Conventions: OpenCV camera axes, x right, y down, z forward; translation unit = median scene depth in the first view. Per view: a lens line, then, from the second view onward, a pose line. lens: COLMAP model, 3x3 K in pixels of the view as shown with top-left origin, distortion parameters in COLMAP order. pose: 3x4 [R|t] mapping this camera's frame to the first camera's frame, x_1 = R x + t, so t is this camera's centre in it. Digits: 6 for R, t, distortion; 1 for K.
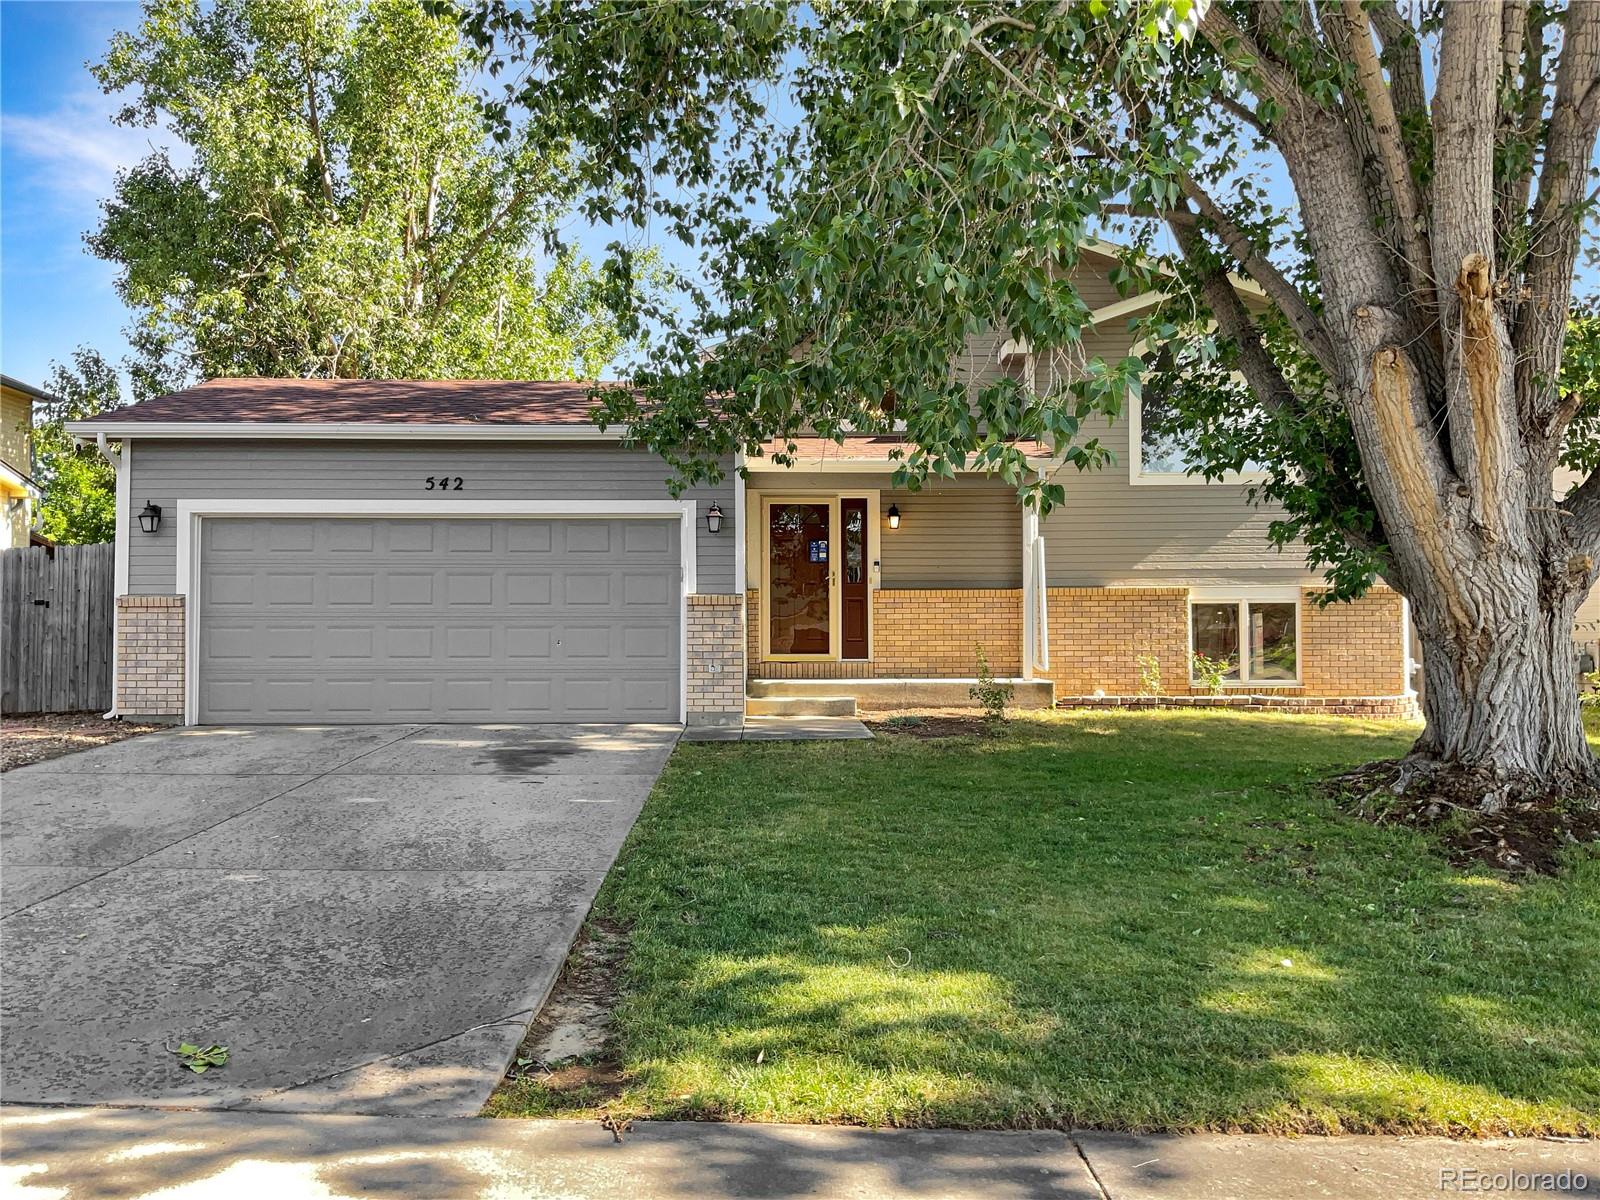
lens RADIAL K [[1345.5, 0, 800.0], [0, 1345.5, 600.0], [0, 0, 1]] dist [-0.001461, -0.015995]
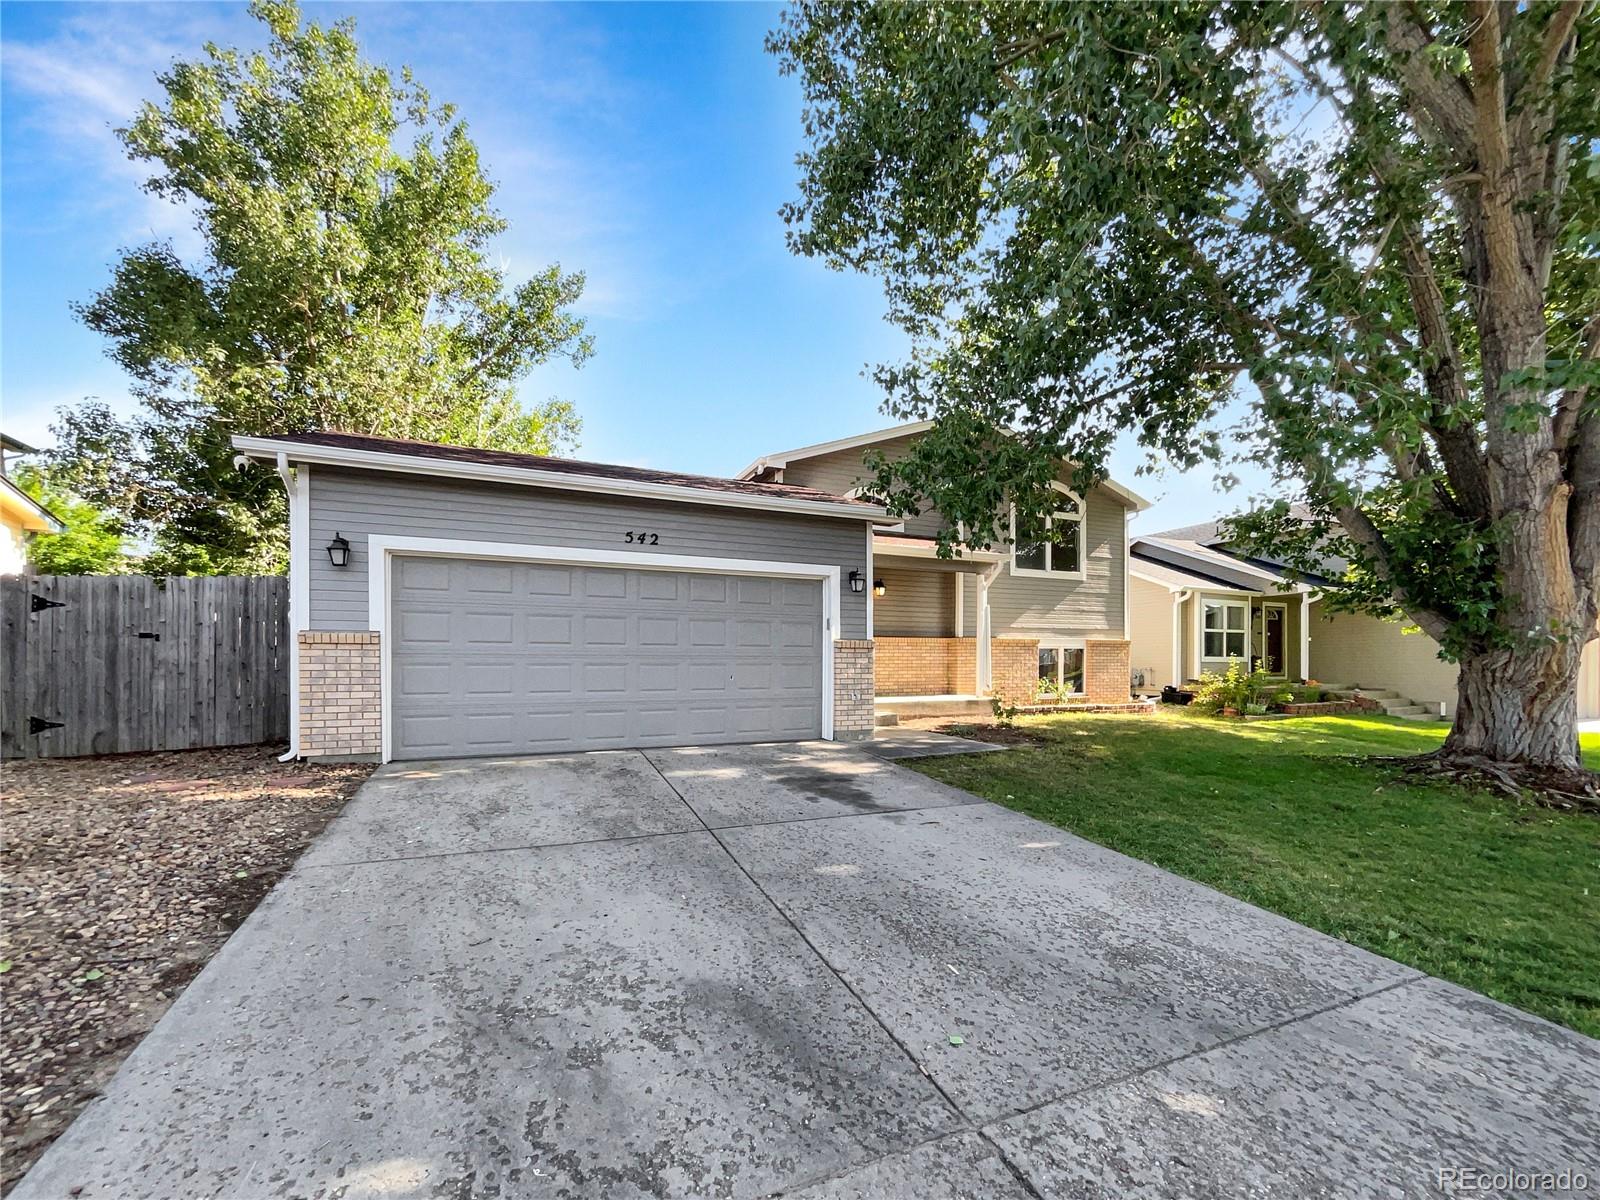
lens RADIAL K [[682.3, 0, 799.6], [0, 682.3, 664.6], [0, 0, 1]] dist [-0.007603, 0.000321]
pose [[0.913009, 0.001028, 0.407938, -0.376194], [-0.016900, 0.999234, 0.035304, -0.002467], [-0.407589, -0.039127, 0.912327, 0.413731]]
